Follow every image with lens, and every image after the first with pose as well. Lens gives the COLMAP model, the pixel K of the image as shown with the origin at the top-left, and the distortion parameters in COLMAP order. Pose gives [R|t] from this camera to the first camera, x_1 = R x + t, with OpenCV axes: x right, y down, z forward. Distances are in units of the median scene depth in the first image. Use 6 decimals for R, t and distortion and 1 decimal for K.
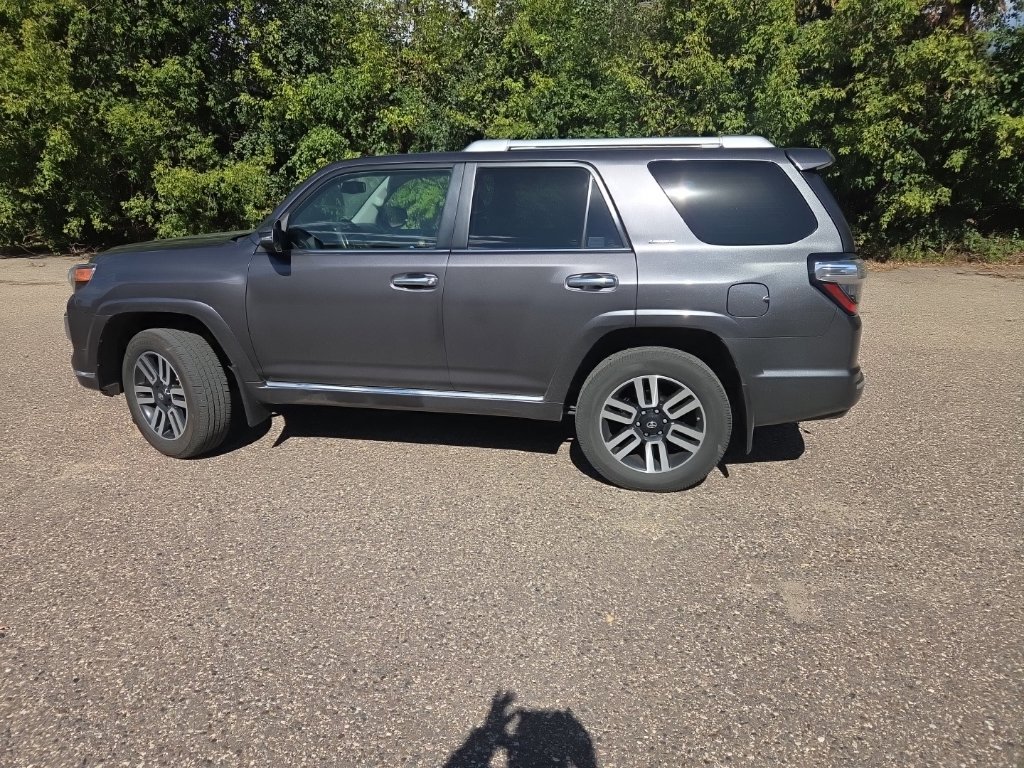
lens RADIAL K [[681.2, 0, 502.0], [0, 681.2, 374.8], [0, 0, 1]] dist [0.068599, -0.051866]
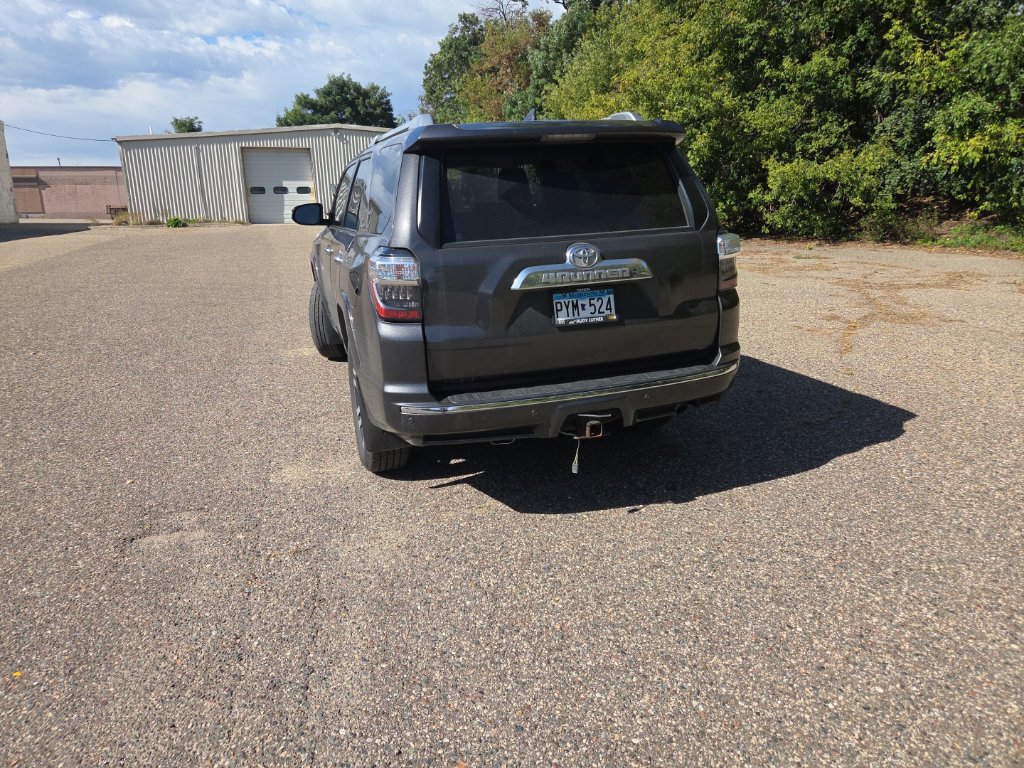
lens RADIAL K [[681.2, 0, 502.7], [0, 681.2, 371.2], [0, 0, 1]] dist [0.068599, -0.051866]
pose [[0.468299, 0.215150, -0.856975, 1.202343], [-0.206517, 0.969688, 0.130595, -0.152389], [0.859097, 0.115823, 0.498536, 0.650880]]
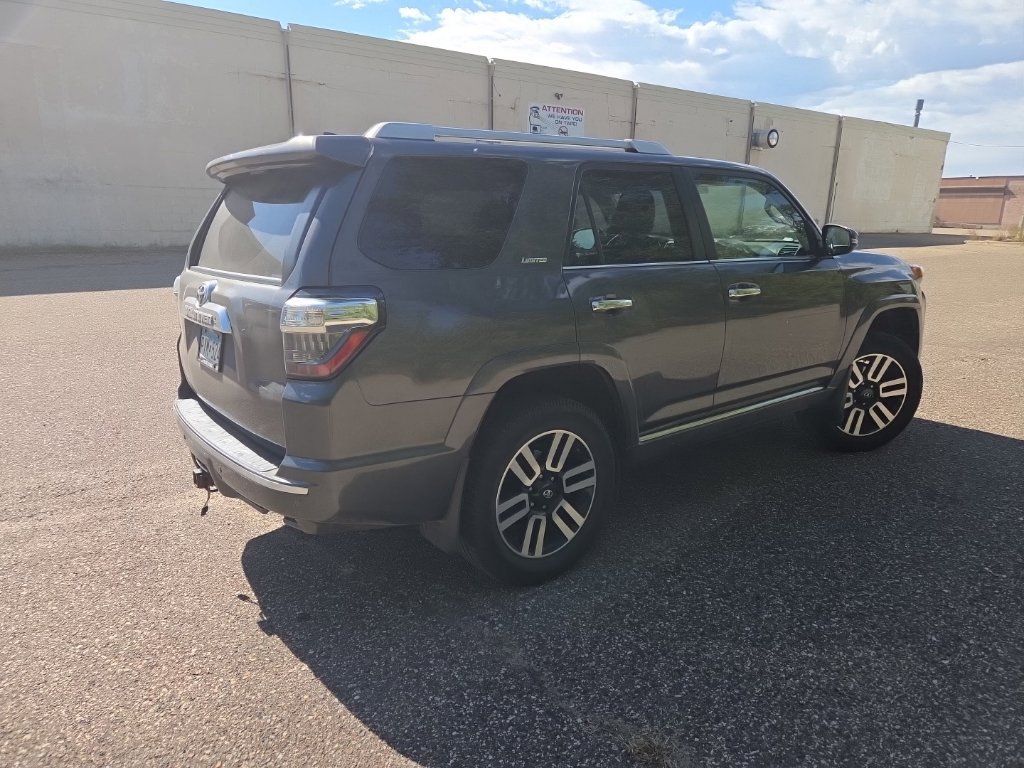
lens RADIAL K [[681.2, 0, 498.7], [0, 681.2, 389.4], [0, 0, 1]] dist [0.068599, -0.051866]
pose [[-0.683751, 0.184182, -0.706088, 0.863756], [-0.184204, 0.892720, 0.411242, -0.472472], [0.706083, 0.411252, -0.576471, 1.812433]]
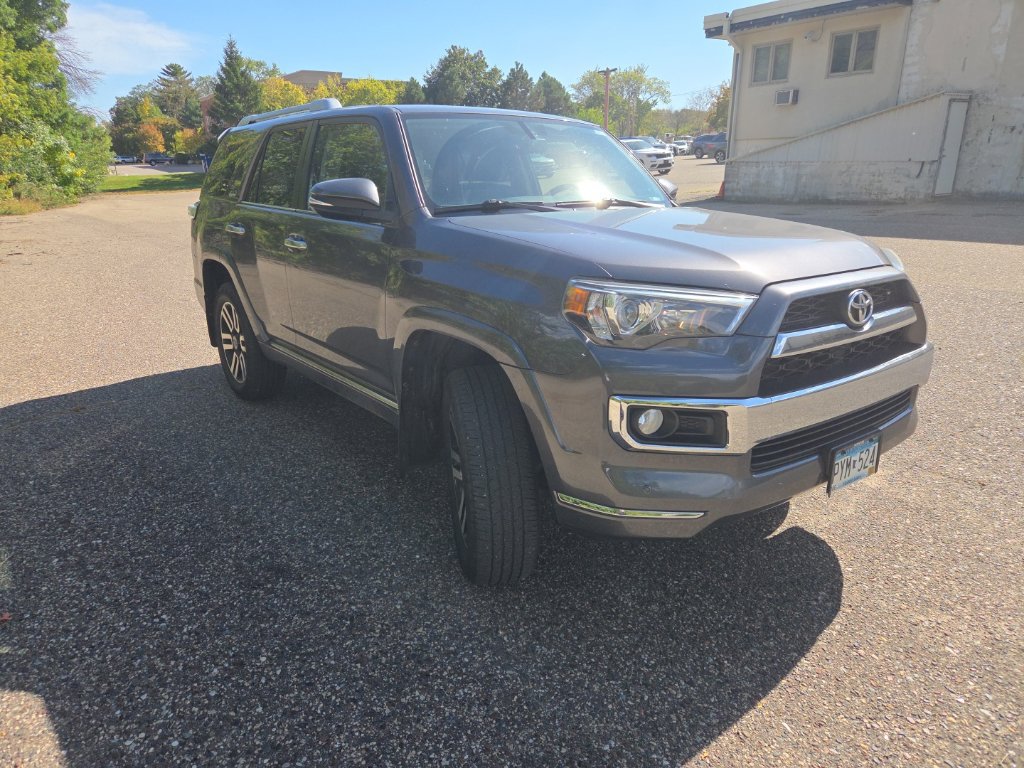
lens RADIAL K [[681.2, 0, 505.9], [0, 681.2, 377.9], [0, 0, 1]] dist [0.068599, -0.051866]
pose [[-0.735285, -0.181330, 0.653051, -0.902363], [0.191071, 0.869005, 0.456424, -0.483457], [-0.650268, 0.460380, -0.604319, 1.923251]]
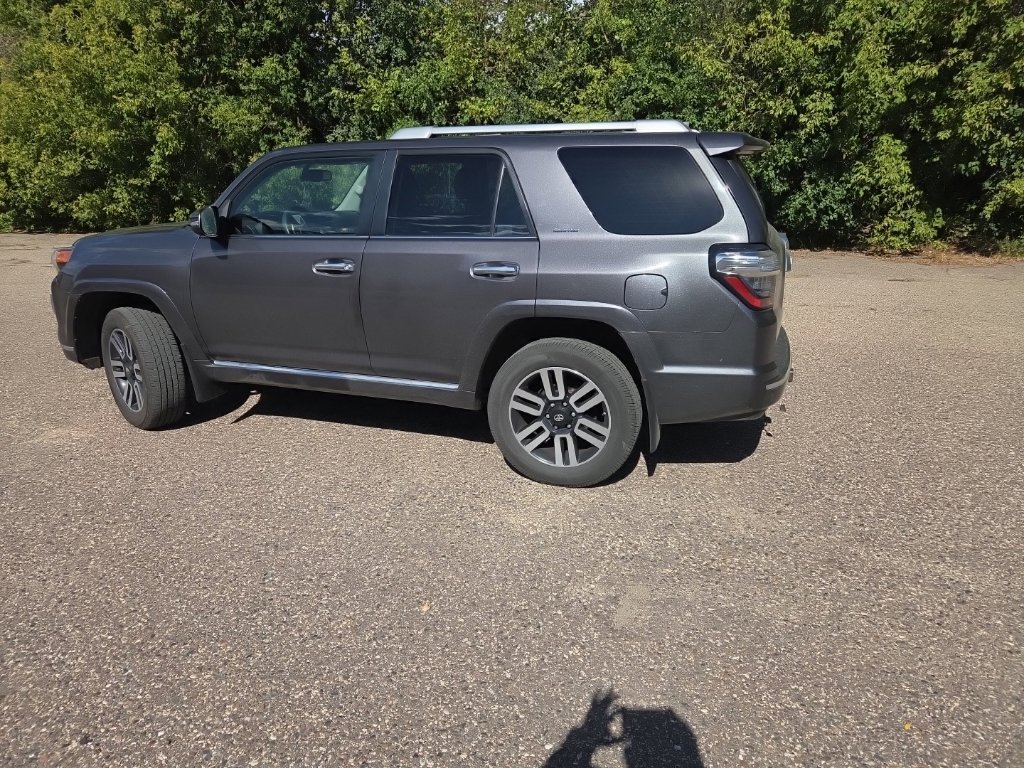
lens RADIAL K [[681.2, 0, 513.7], [0, 681.2, 368.7], [0, 0, 1]] dist [0.068599, -0.051866]
pose [[0.988032, 0.036549, -0.149856, 0.295695], [-0.035663, 0.999327, 0.008599, -0.003016], [0.150070, -0.003152, 0.988670, 0.025733]]
